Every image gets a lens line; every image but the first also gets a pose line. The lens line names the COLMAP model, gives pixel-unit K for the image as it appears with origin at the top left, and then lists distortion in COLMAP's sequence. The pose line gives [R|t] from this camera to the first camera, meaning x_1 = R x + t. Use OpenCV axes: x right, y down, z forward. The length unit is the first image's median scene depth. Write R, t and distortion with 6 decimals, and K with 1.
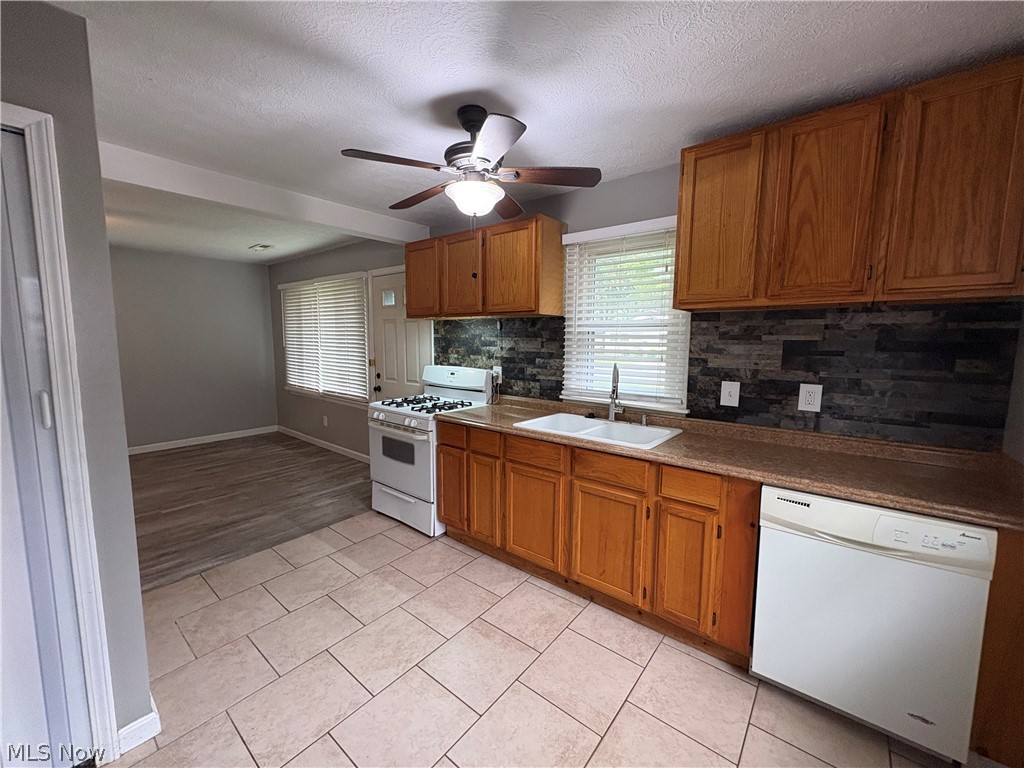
lens RADIAL K [[407.6, 0, 512.9], [0, 407.6, 383.8], [0, 0, 1]] dist [-0.000042, 0.000530]
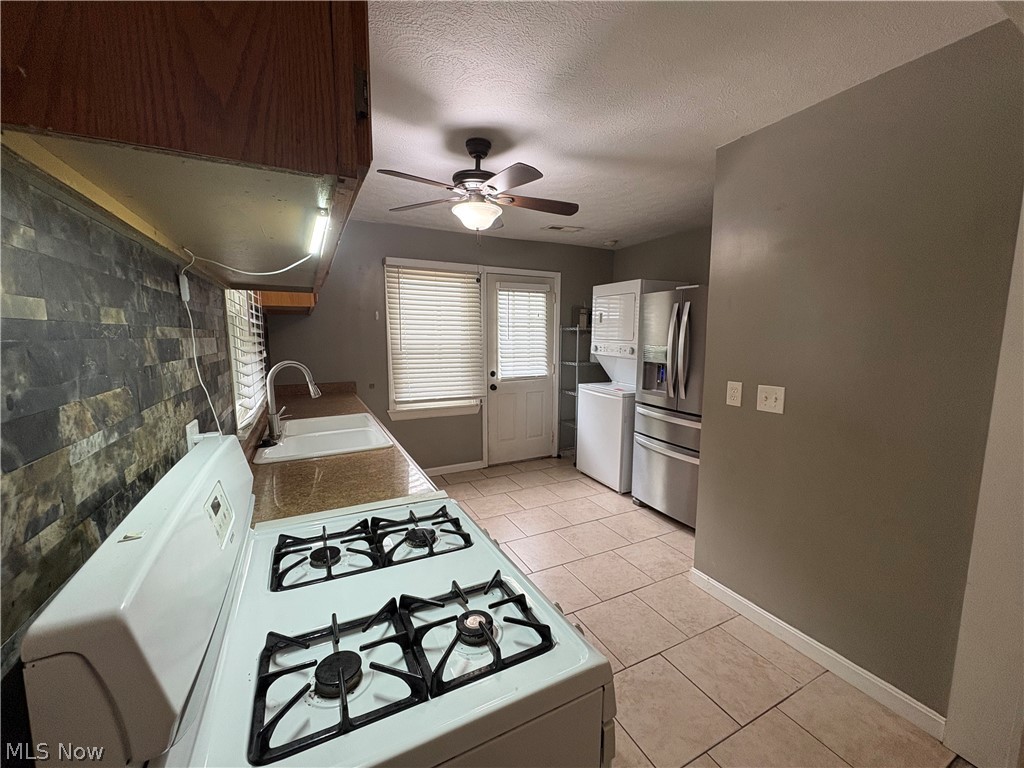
lens RADIAL K [[407.6, 0, 512.9], [0, 407.6, 383.8], [0, 0, 1]] dist [-0.000042, 0.000530]
pose [[-0.914493, -0.055987, 0.400709, -0.383076], [0.037110, 0.974599, 0.220862, -0.130728], [-0.402895, 0.216847, -0.889187, 1.175275]]
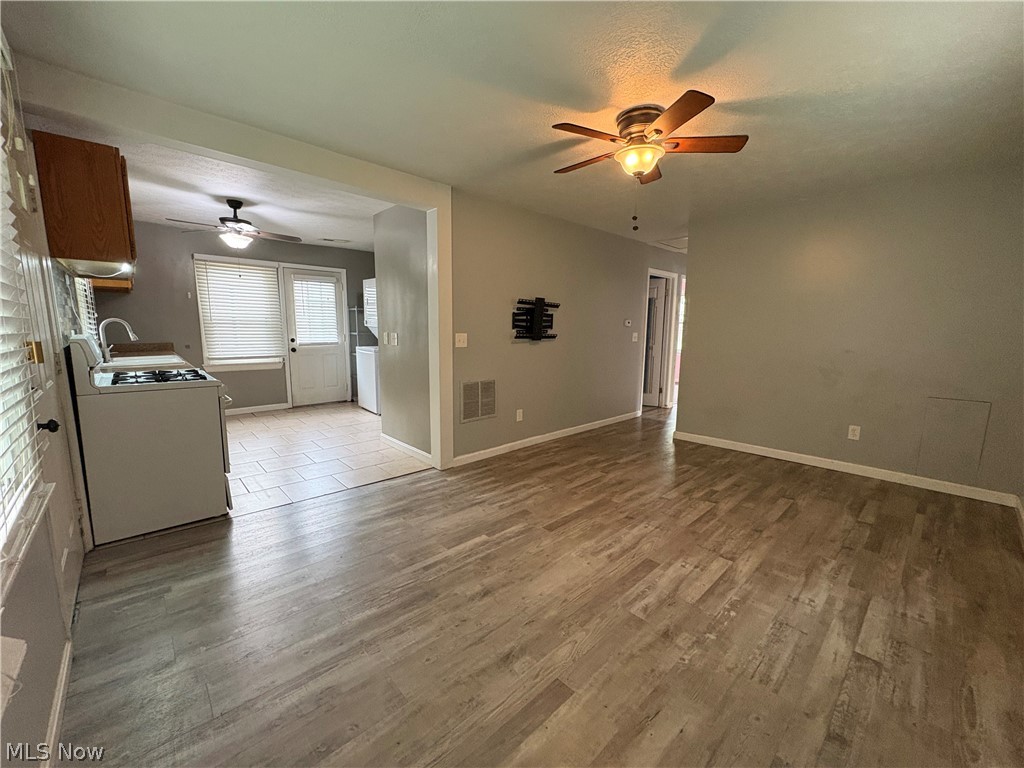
lens RADIAL K [[407.6, 0, 512.9], [0, 407.6, 383.8], [0, 0, 1]] dist [-0.000042, 0.000530]
pose [[-0.990301, -0.038674, 0.133450, -1.031985], [-0.003937, 0.967905, 0.251287, -0.148736], [-0.138885, 0.248325, -0.958669, 1.697159]]
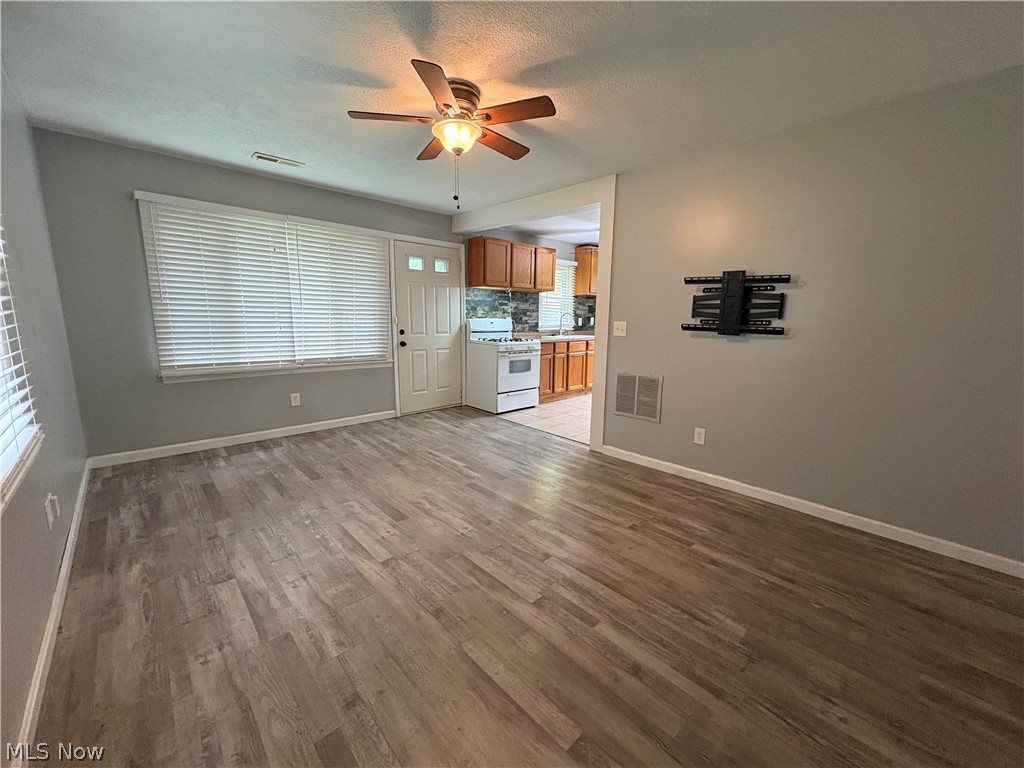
lens RADIAL K [[407.6, 0, 512.9], [0, 407.6, 383.8], [0, 0, 1]] dist [-0.000042, 0.000530]
pose [[0.132717, -0.169567, 0.976541, -1.865957], [0.096828, 0.982762, 0.157487, -0.036009], [-0.986413, 0.073655, 0.146849, 0.739196]]
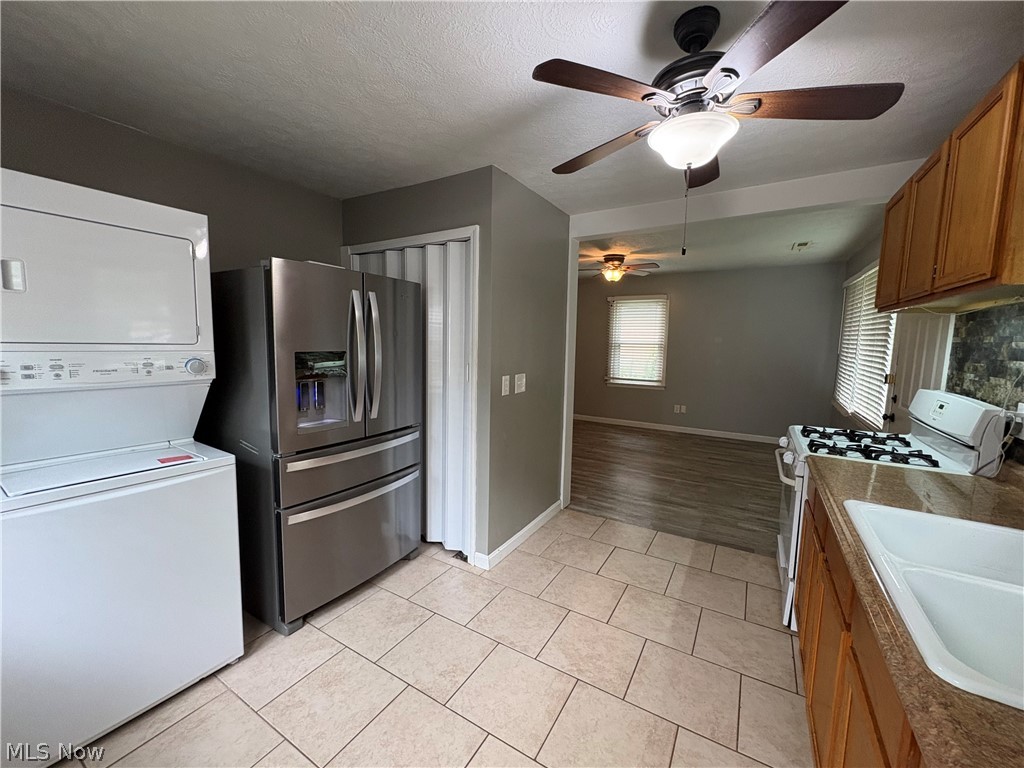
lens RADIAL K [[407.6, 0, 512.9], [0, 407.6, 383.8], [0, 0, 1]] dist [-0.000042, 0.000530]
pose [[0.141642, 0.105314, -0.984300, 0.338963], [-0.125137, 0.988253, 0.087730, -0.033193], [0.981977, 0.110746, 0.153157, 0.348844]]
